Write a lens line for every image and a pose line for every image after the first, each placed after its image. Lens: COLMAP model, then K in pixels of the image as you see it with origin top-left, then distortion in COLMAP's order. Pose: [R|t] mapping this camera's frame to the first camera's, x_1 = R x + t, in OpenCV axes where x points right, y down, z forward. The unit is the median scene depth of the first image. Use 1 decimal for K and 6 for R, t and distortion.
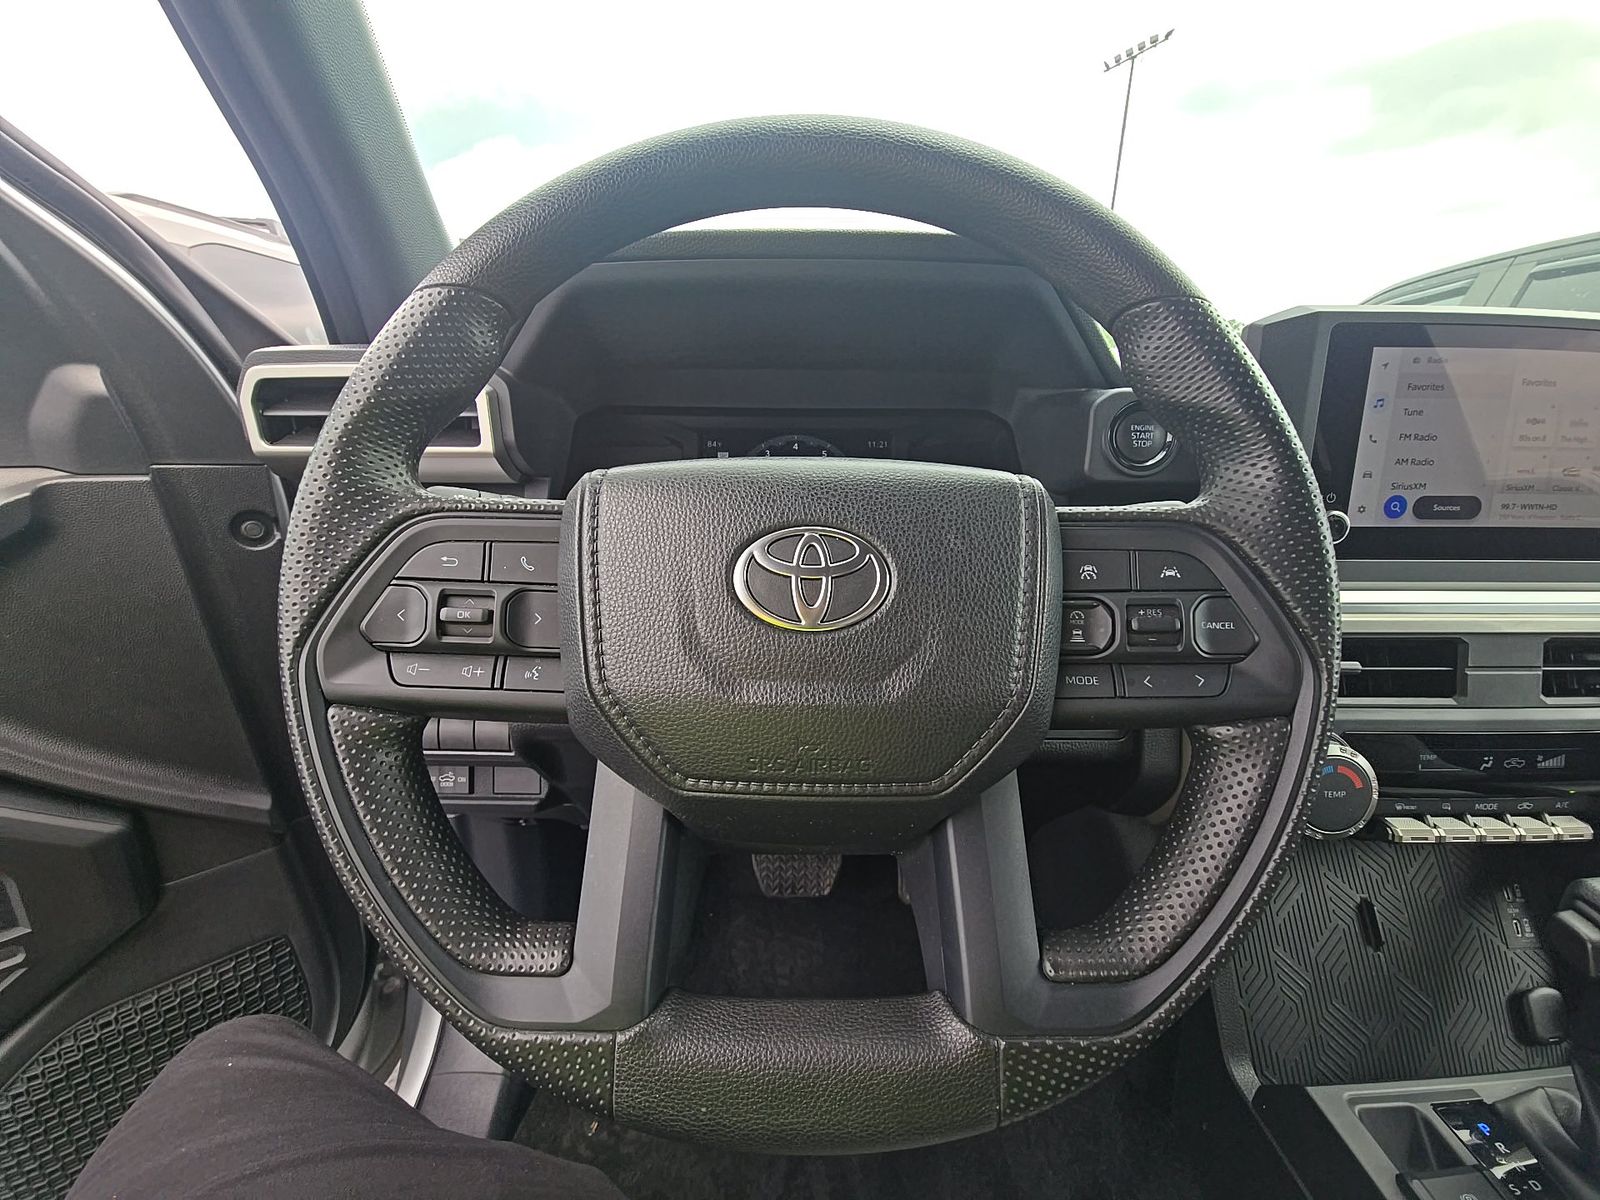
lens RADIAL K [[649.0, 0, 805.7], [0, 649.0, 603.6], [0, 0, 1]] dist [0.001198, -0.007367]
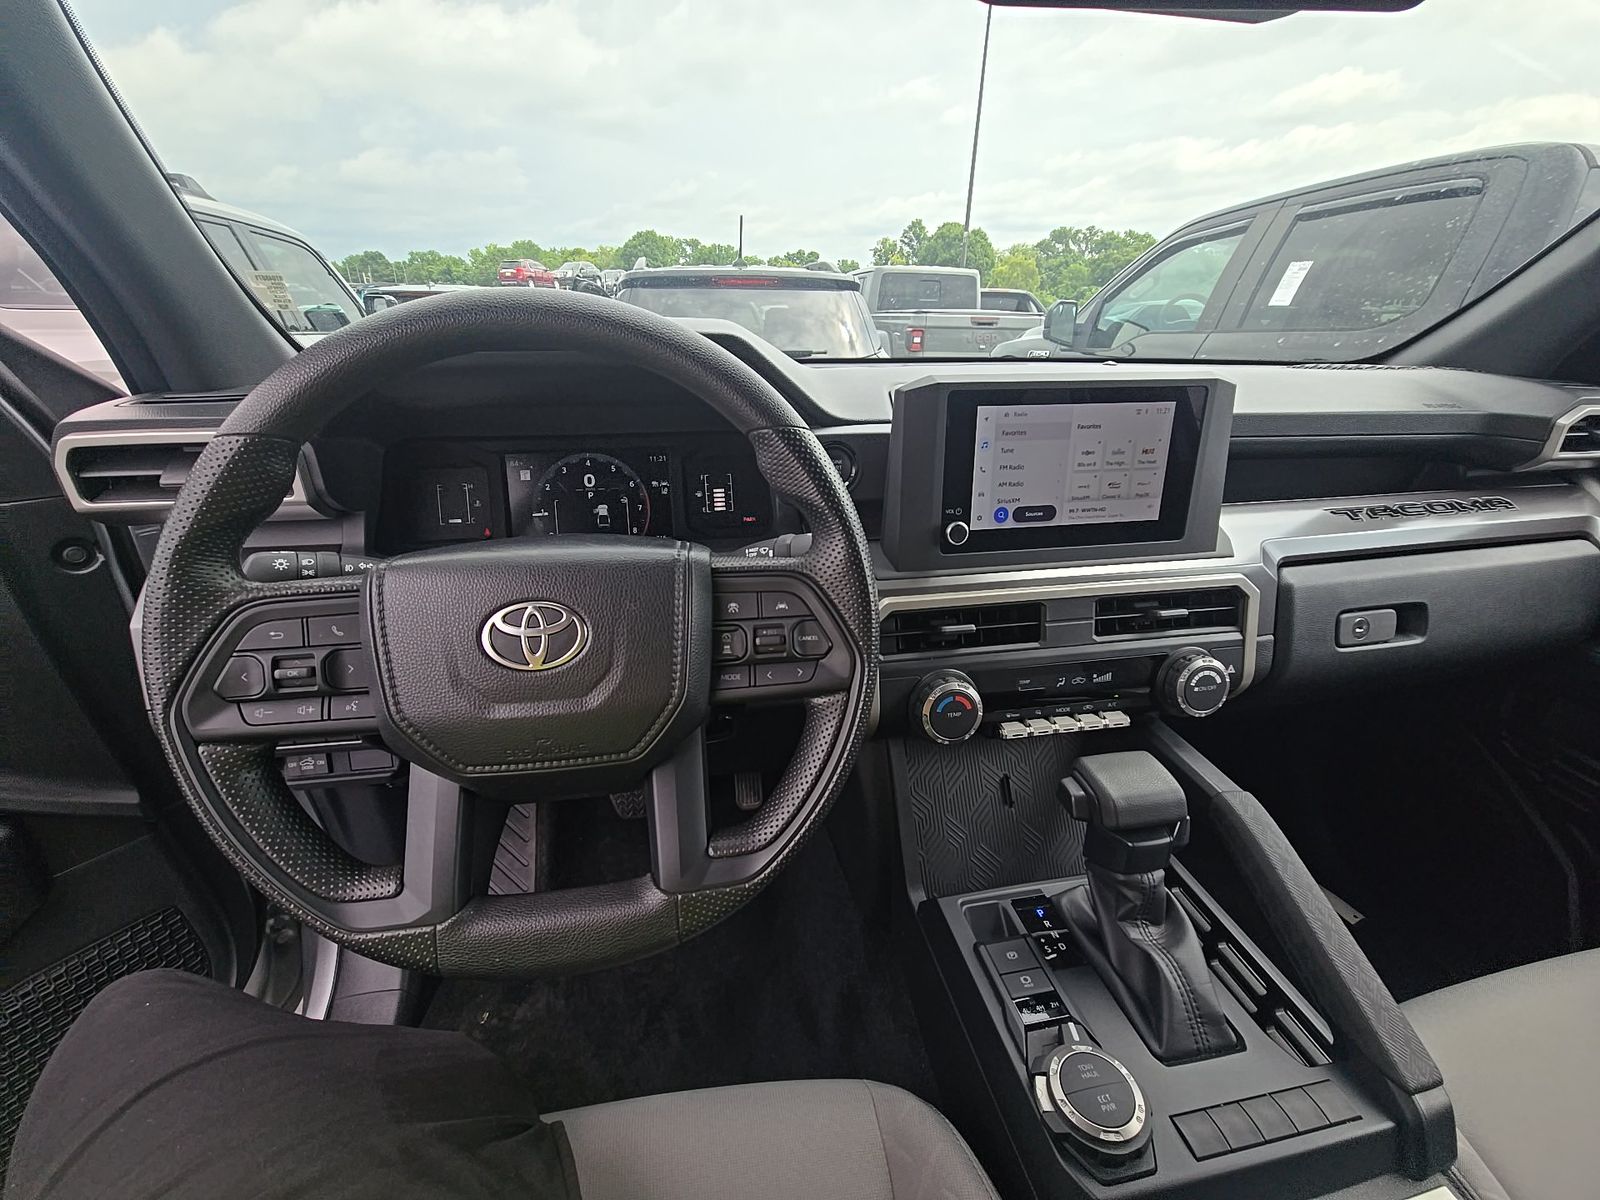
lens RADIAL K [[638.6, 0, 800.0], [0, 638.6, 600.0], [0, 0, 1]] dist [0.000762, -0.003139]
pose [[0.985095, -0.072152, 0.156146, 0.360486], [0.052798, 0.990785, 0.124728, -0.252519], [-0.163707, -0.114625, 0.979827, -0.535748]]
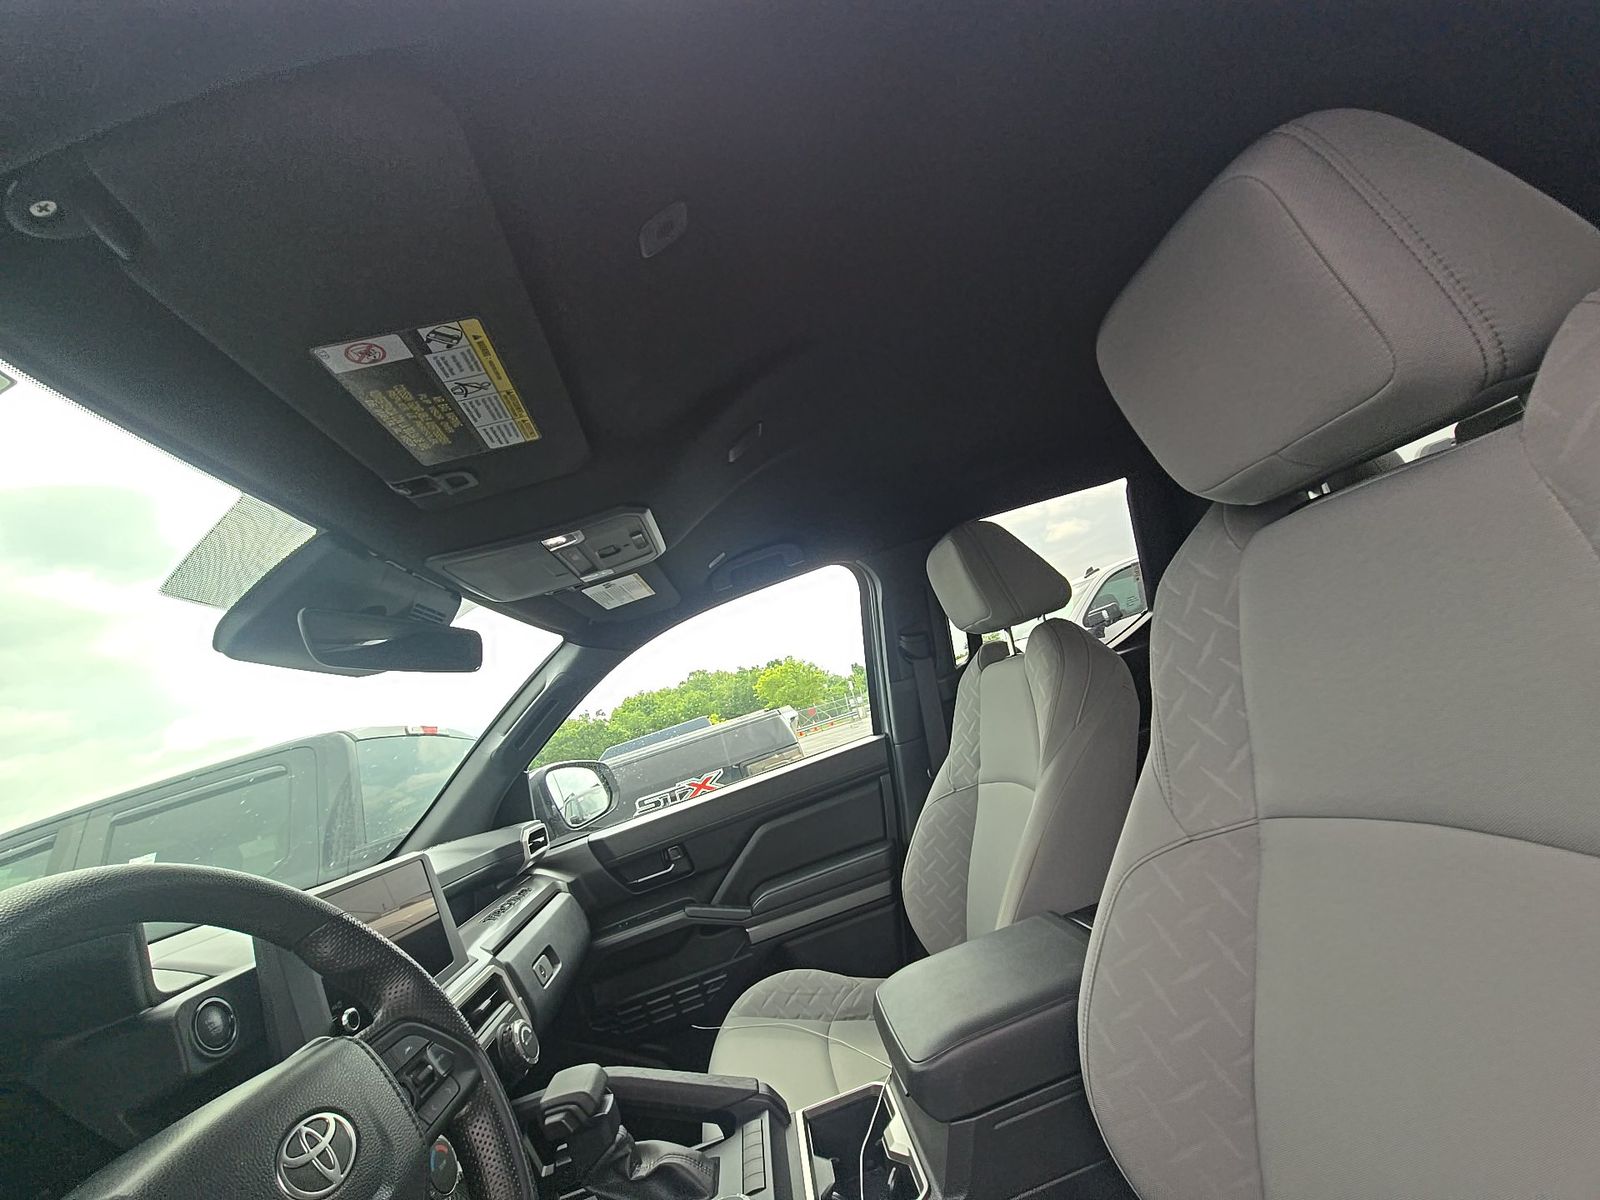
lens RADIAL K [[638.6, 0, 800.0], [0, 638.6, 600.0], [0, 0, 1]] dist [0.000762, -0.003139]
pose [[-0.082503, 0.189145, 0.978477, -1.571433], [0.560607, 0.820561, -0.111350, -0.262335], [-0.823962, 0.539355, -0.173735, -0.298278]]
